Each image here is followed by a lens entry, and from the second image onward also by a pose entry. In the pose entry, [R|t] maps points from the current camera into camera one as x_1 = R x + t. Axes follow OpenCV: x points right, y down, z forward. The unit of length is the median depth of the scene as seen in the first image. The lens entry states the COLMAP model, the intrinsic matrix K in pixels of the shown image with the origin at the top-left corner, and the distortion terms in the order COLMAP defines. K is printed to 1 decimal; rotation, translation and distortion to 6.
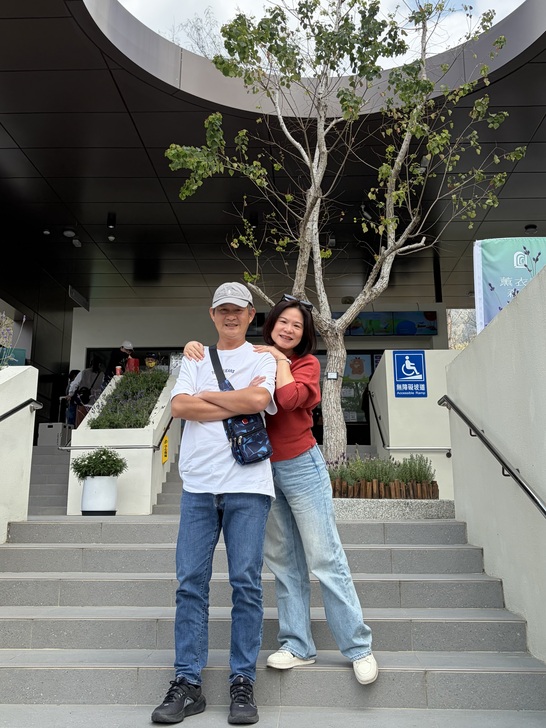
lens RADIAL K [[768.5, 0, 271.7], [0, 768.5, 301.3], [0, 0, 1]] dist [0.132788, -0.198659]
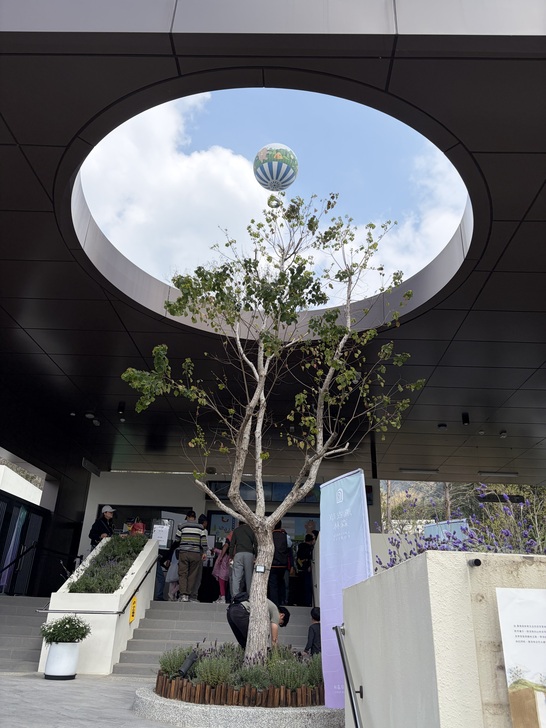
lens RADIAL K [[546.5, 0, 273.0], [0, 546.5, 364.0], [0, 0, 1]] dist [0.077966, -0.096224]
pose [[0.999226, 0.039317, 0.001130, 0.081642], [-0.038625, 0.986250, -0.160684, -0.070238], [-0.007432, 0.160516, 0.987005, 0.135685]]
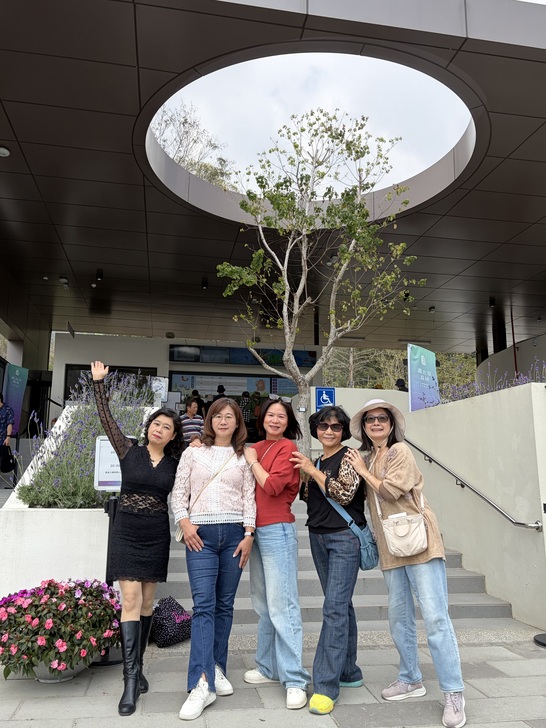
lens RADIAL K [[593.5, 0, 264.0], [0, 593.5, 365.8], [0, 0, 1]] dist [0.091451, -0.140903]
pose [[0.976444, 0.049056, 0.210121, -0.256767], [-0.066218, 0.994950, 0.075429, -0.080694], [-0.205360, -0.087566, 0.974761, -0.187163]]
